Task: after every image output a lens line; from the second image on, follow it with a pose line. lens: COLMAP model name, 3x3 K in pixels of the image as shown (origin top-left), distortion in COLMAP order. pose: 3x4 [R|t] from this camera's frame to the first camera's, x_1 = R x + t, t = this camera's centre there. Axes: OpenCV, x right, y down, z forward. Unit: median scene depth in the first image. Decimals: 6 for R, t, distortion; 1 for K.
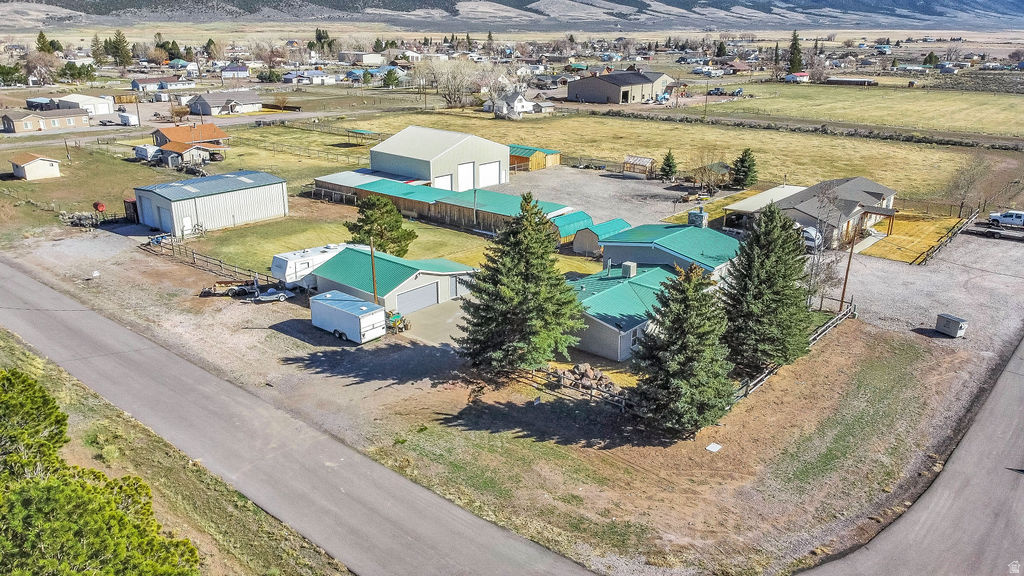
lens RADIAL K [[779.2, 0, 511.4], [0, 779.2, 285.3], [0, 0, 1]] dist [-0.000413, 0.001294]
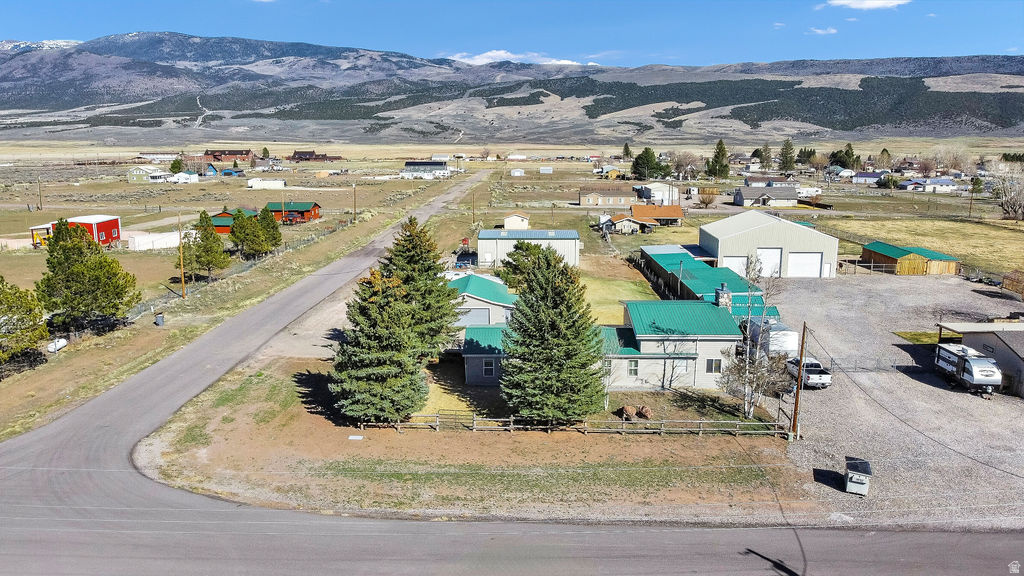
lens RADIAL K [[779.2, 0, 511.4], [0, 779.2, 285.3], [0, 0, 1]] dist [-0.000413, 0.001294]
pose [[0.639309, 0.143908, -0.755364, 0.249335], [-0.247425, 0.968588, -0.024880, -0.005643], [0.728056, 0.202802, 0.654833, 0.082124]]
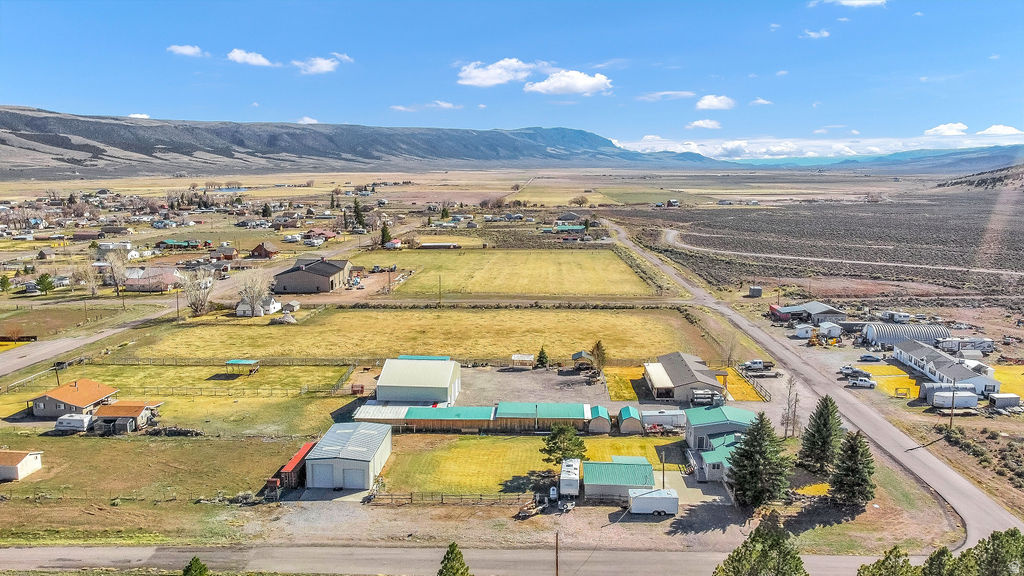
lens RADIAL K [[779.2, 0, 511.4], [0, 779.2, 285.3], [0, 0, 1]] dist [-0.000413, 0.001294]
pose [[0.790165, -0.099762, 0.604721, -0.408191], [0.200092, 0.974591, -0.100673, -0.088147], [-0.579312, 0.200548, 0.790049, -0.073019]]
